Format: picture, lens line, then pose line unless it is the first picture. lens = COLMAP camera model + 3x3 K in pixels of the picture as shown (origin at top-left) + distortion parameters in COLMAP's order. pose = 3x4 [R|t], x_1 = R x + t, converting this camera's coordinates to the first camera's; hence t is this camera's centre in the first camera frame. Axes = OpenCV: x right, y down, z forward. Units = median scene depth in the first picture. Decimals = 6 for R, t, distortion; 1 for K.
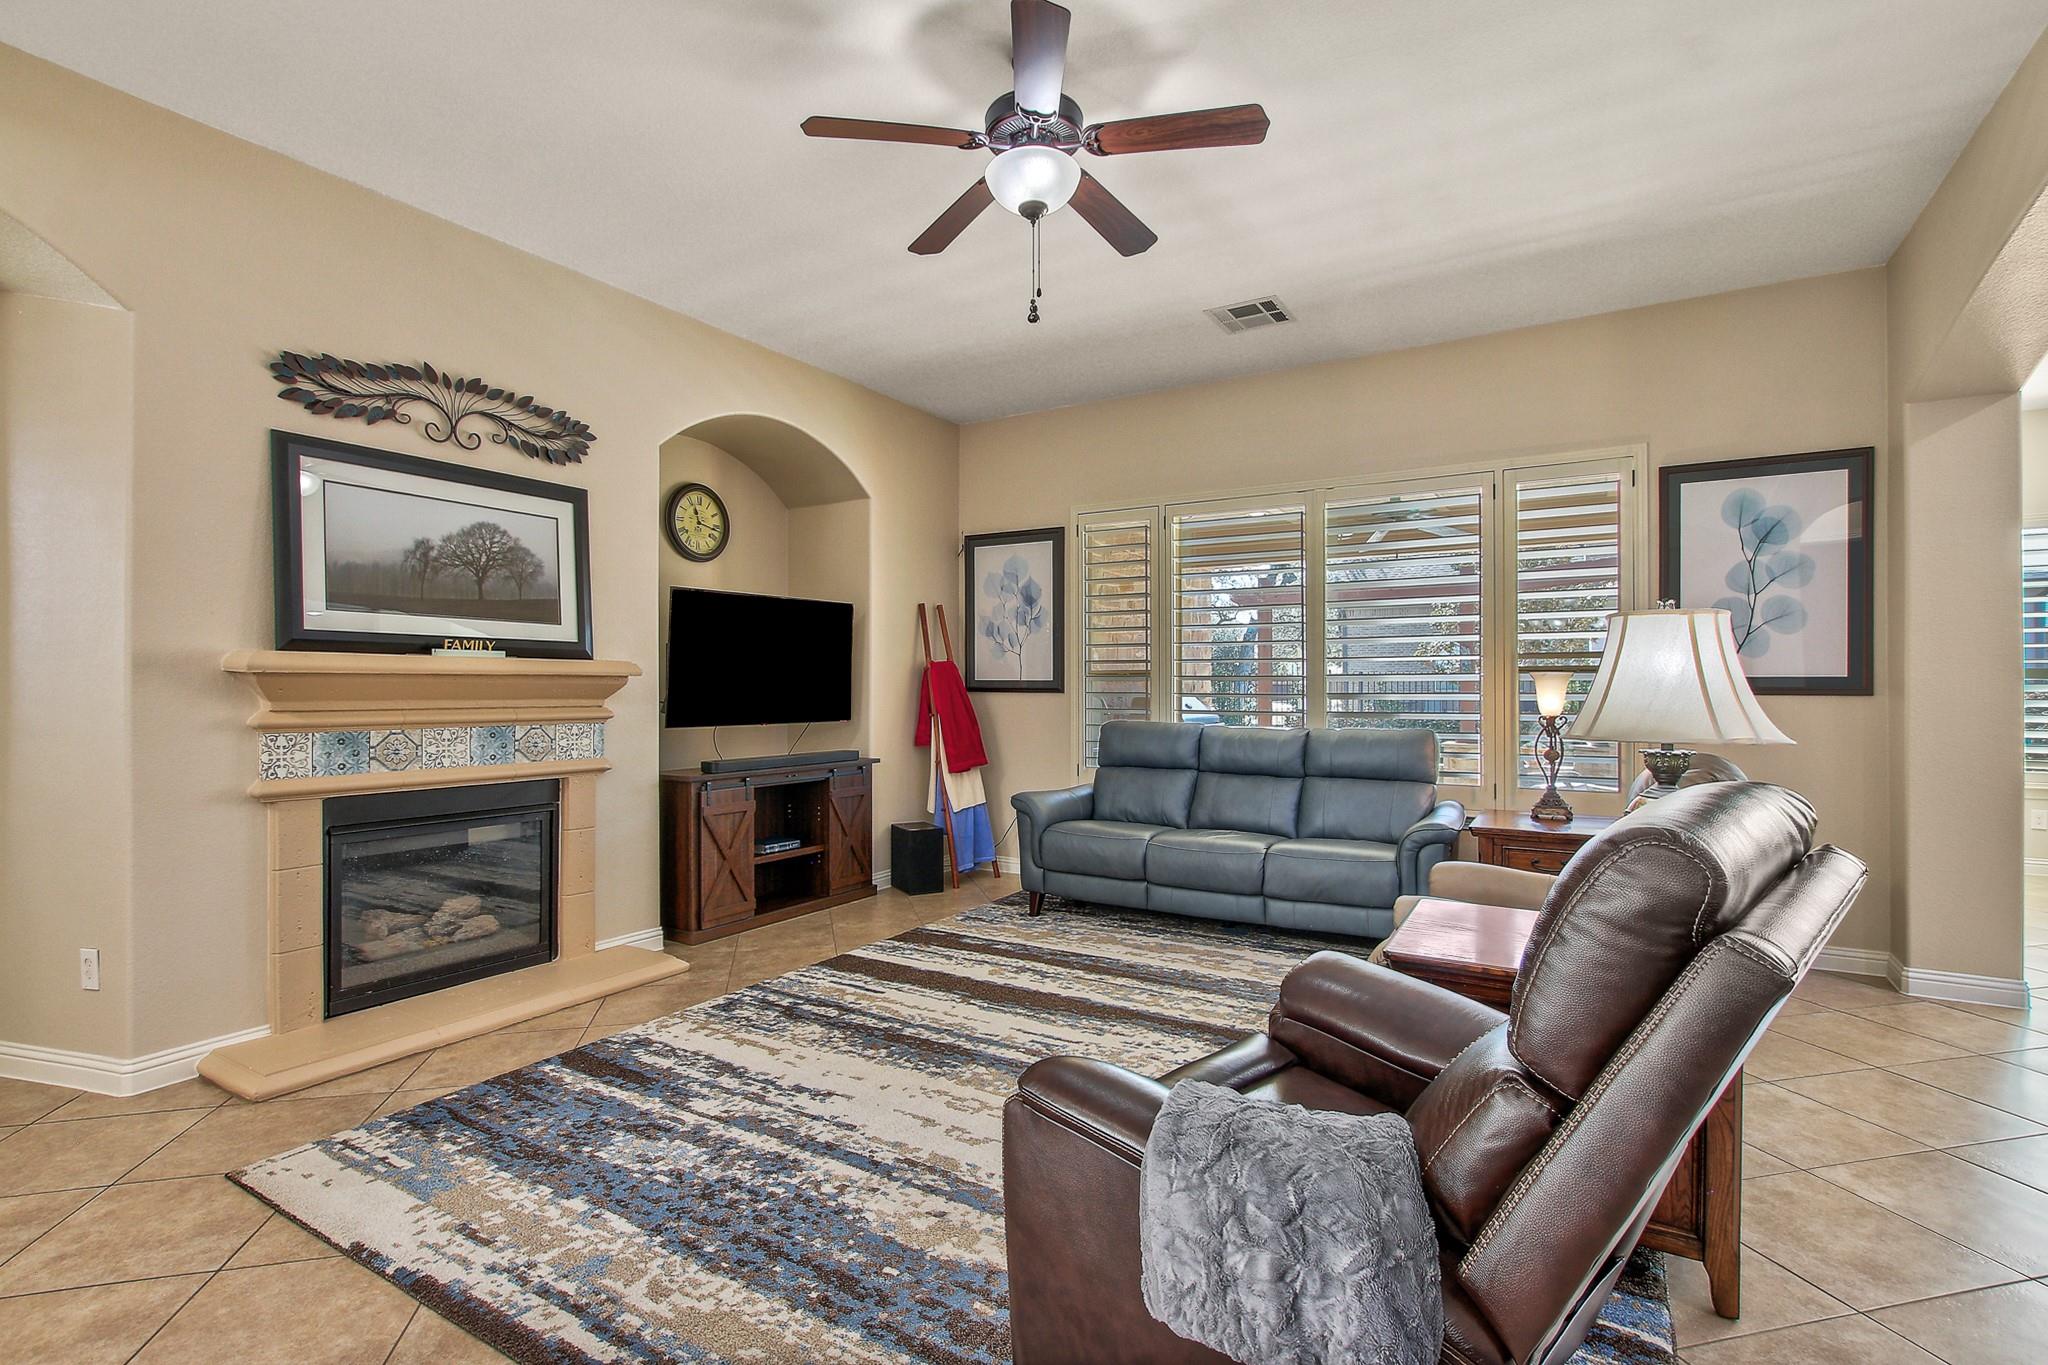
lens RADIAL K [[946.9, 0, 1024.8], [0, 946.9, 671.8], [0, 0, 1]] dist [-0.010533, 0.000272]
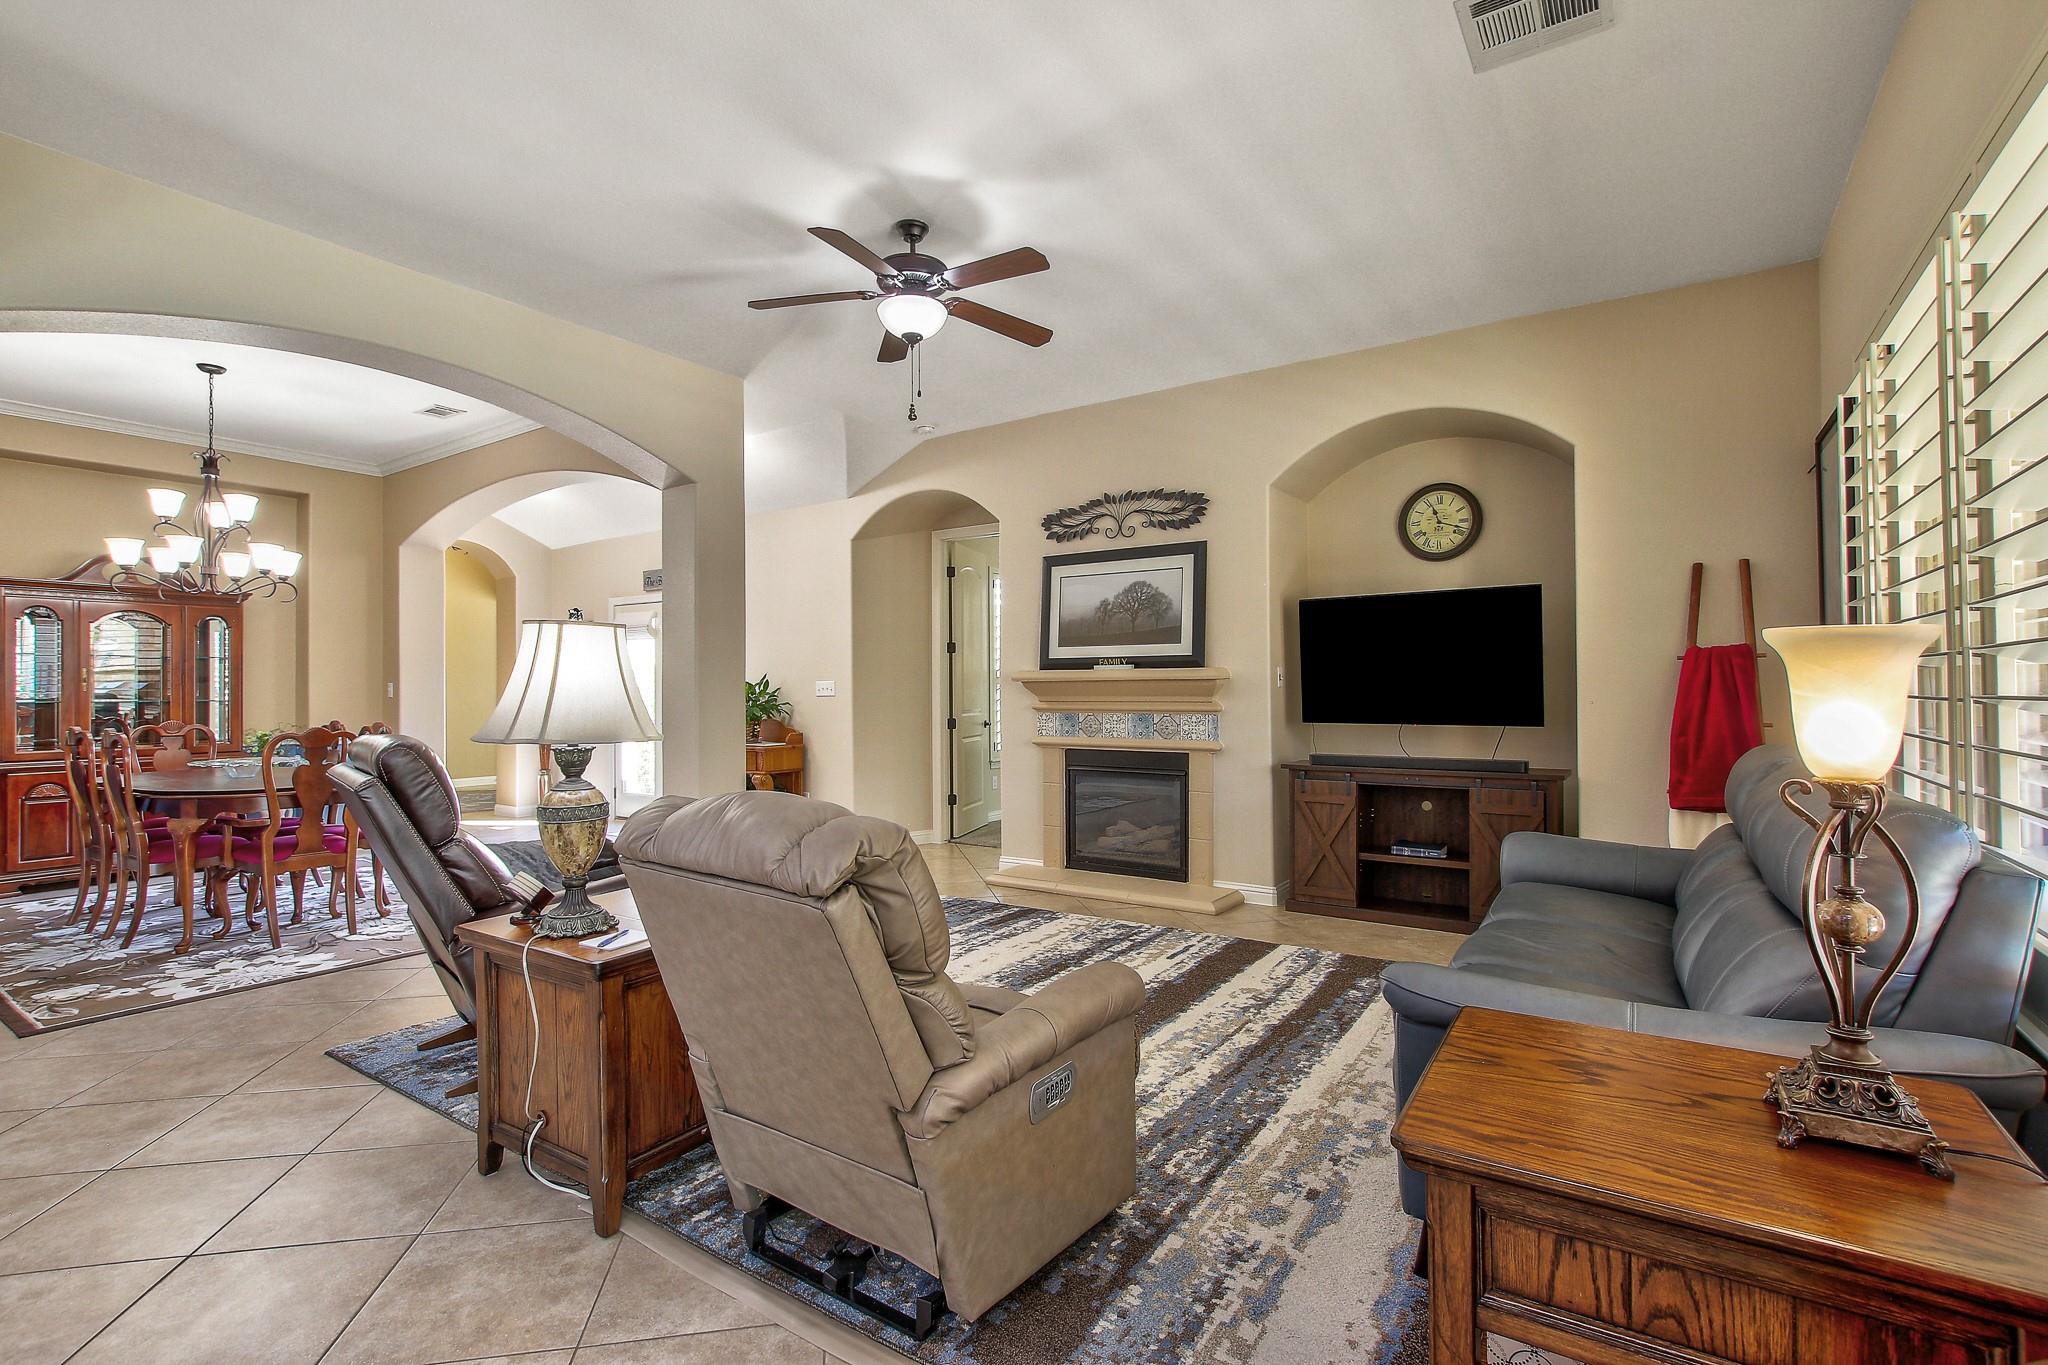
lens RADIAL K [[946.2, 0, 1024.0], [0, 946.2, 682.5], [0, 0, 1]] dist [-0.015012, 0.000797]
pose [[-0.046986, -0.006087, -0.998877, 0.979955], [0.023417, 0.999700, -0.007194, 0.013570], [0.998621, -0.023729, -0.046830, 0.881709]]
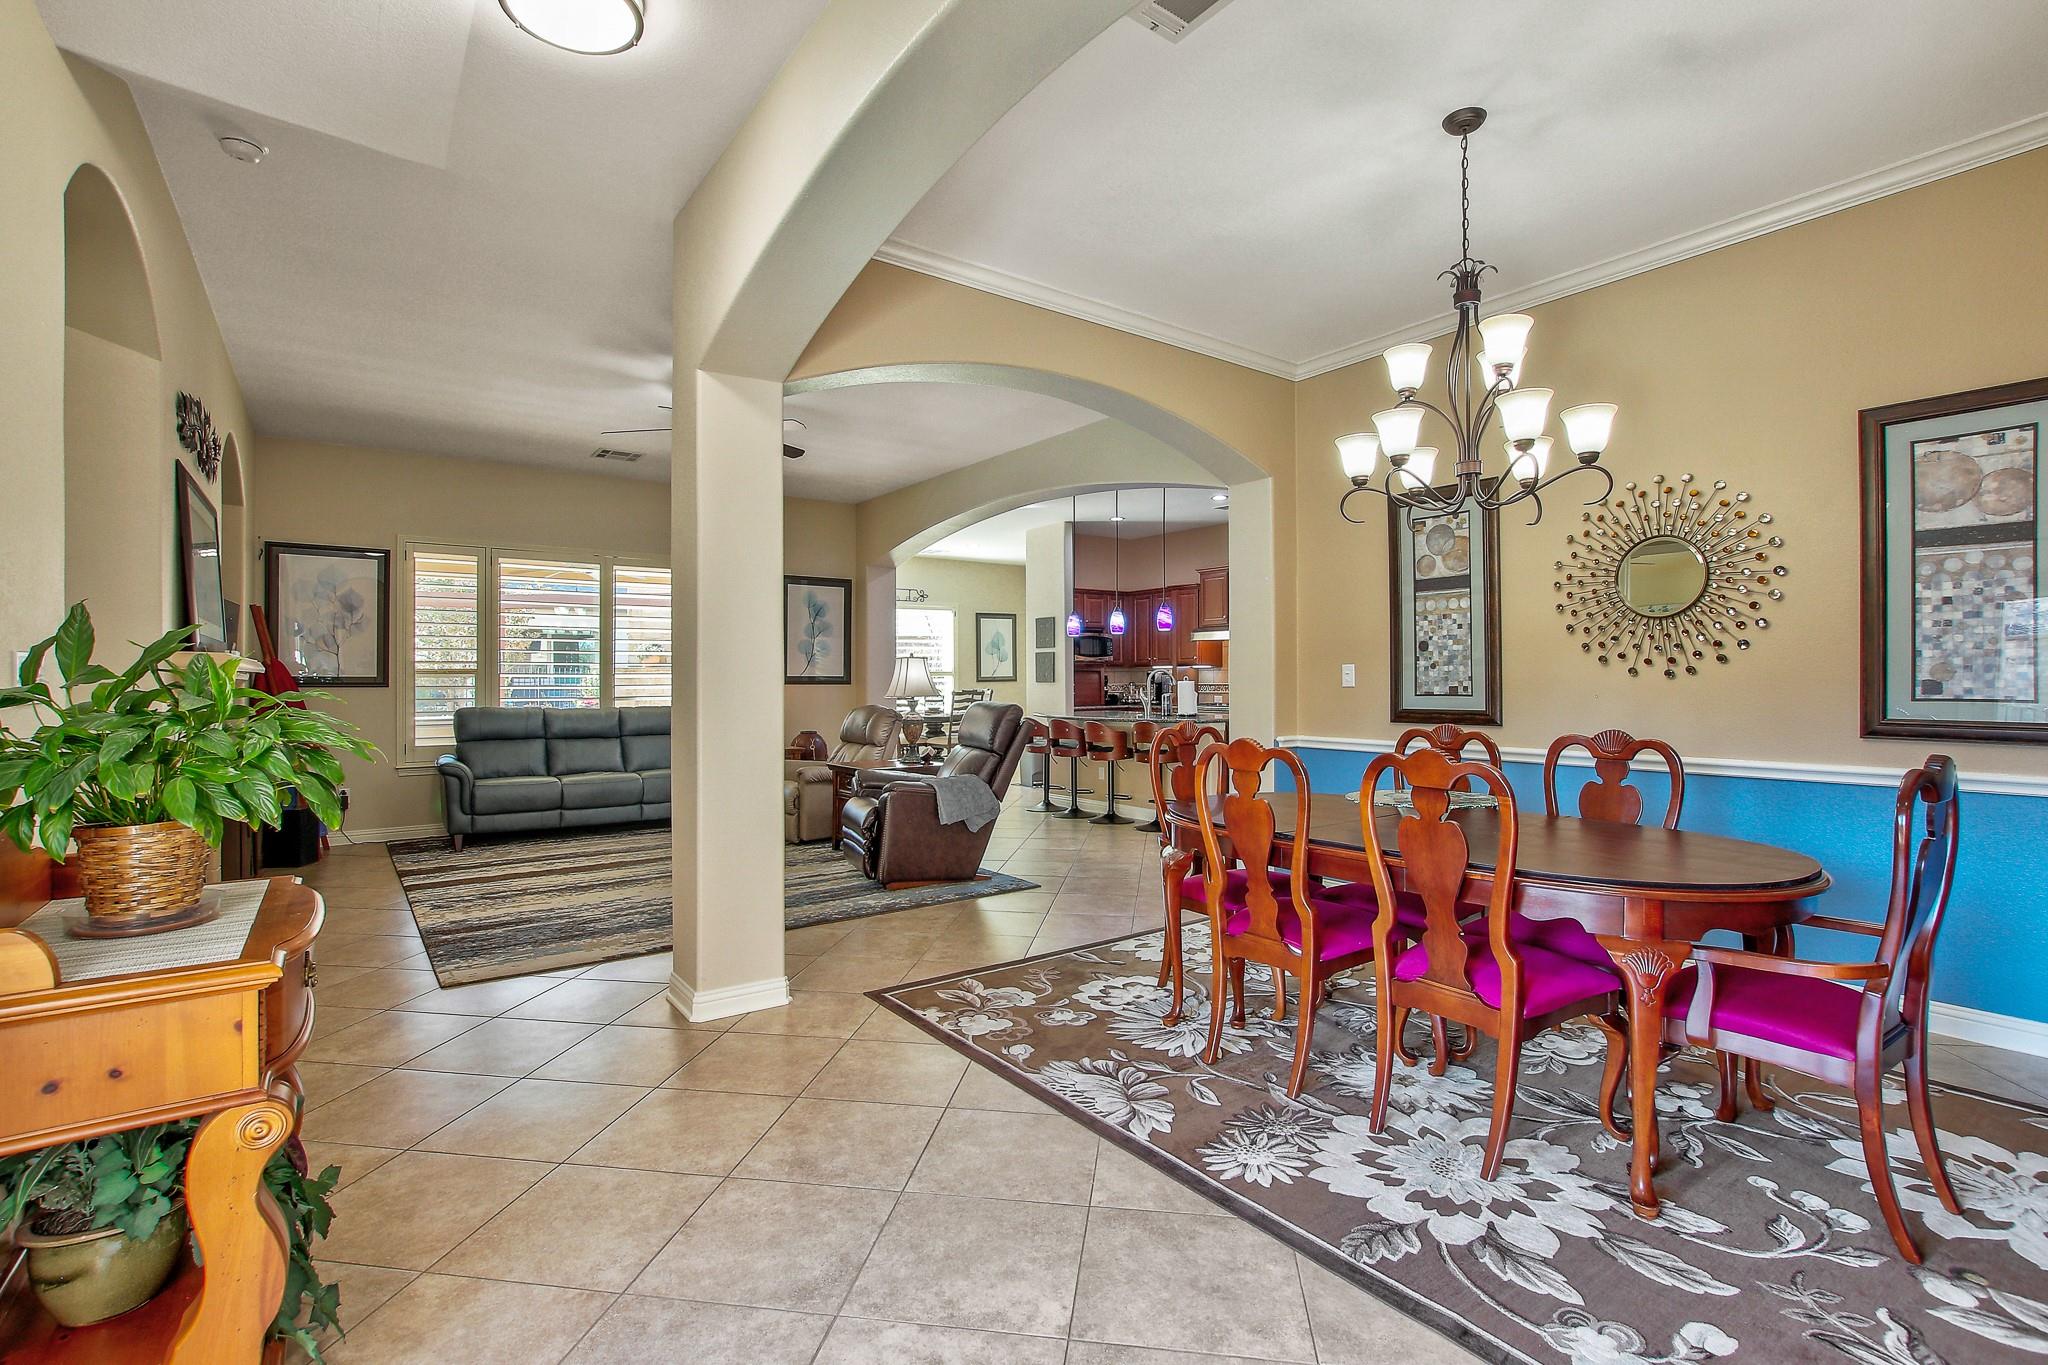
lens RADIAL K [[946.9, 0, 1024.8], [0, 946.9, 671.8], [0, 0, 1]] dist [-0.010533, 0.000272]
pose [[0.381713, 0.006376, 0.924259, -1.233586], [-0.012547, 0.999920, -0.001716, -0.008942], [-0.924196, -0.010942, 0.381763, -0.343156]]
